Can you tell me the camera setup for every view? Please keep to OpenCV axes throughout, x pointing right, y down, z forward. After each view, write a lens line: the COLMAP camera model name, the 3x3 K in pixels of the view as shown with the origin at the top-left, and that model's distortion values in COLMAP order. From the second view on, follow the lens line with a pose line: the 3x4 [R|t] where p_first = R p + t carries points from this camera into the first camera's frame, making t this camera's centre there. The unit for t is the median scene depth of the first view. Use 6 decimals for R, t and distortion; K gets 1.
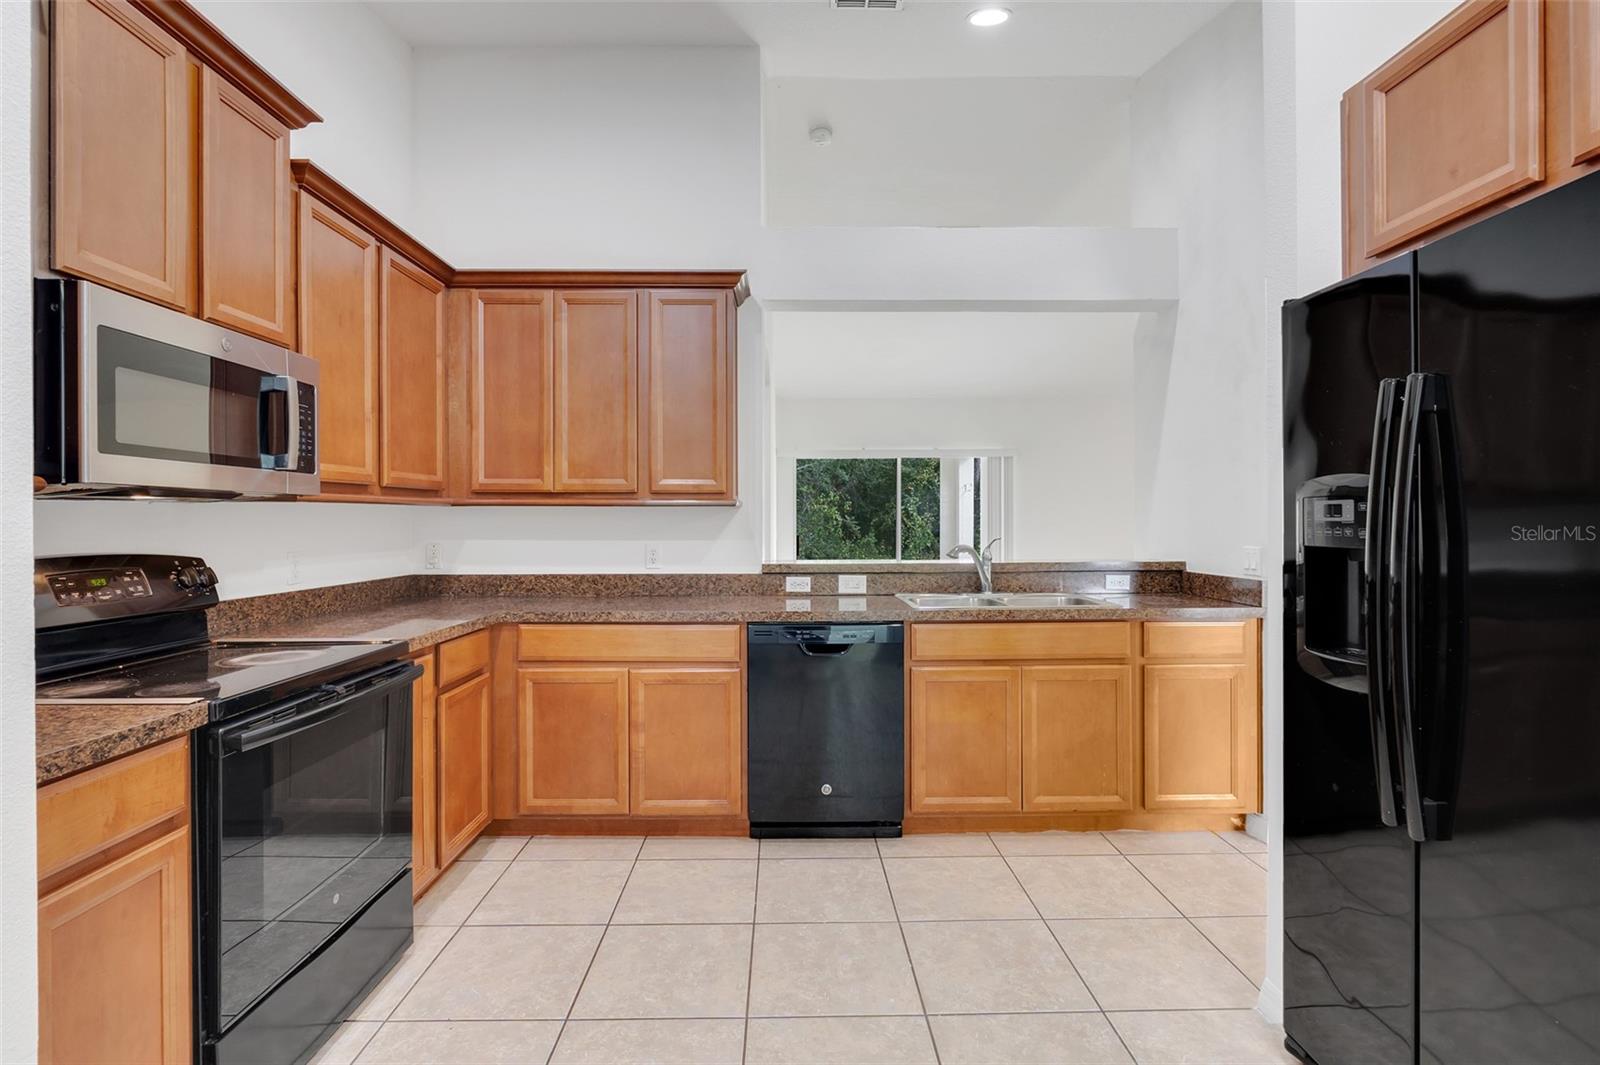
lens RADIAL K [[769.8, 0, 801.6], [0, 769.8, 526.2], [0, 0, 1]] dist [-0.002133, 0.000105]
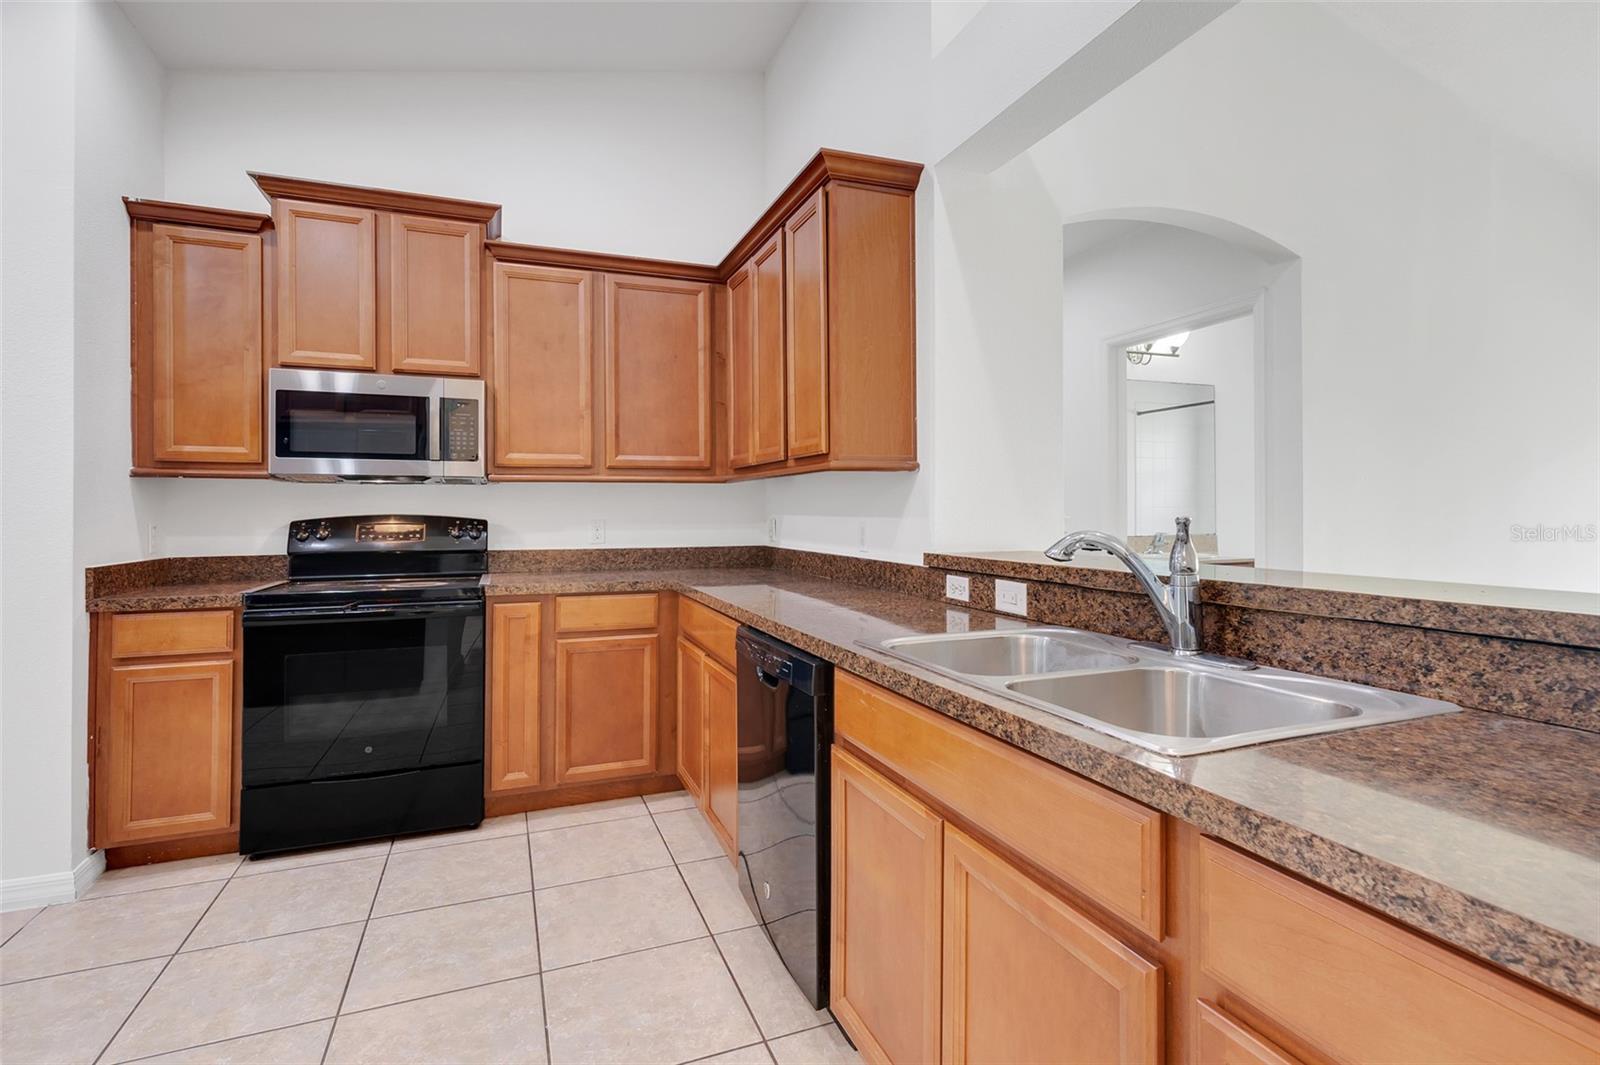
lens RADIAL K [[768.1, 0, 803.5], [0, 768.1, 505.6], [0, 0, 1]] dist [-0.001318, -0.000203]
pose [[0.338355, -0.005894, -0.941000, 0.665158], [-0.004181, 0.999961, -0.007767, 0.015776], [0.941009, 0.006563, 0.338318, 0.803983]]
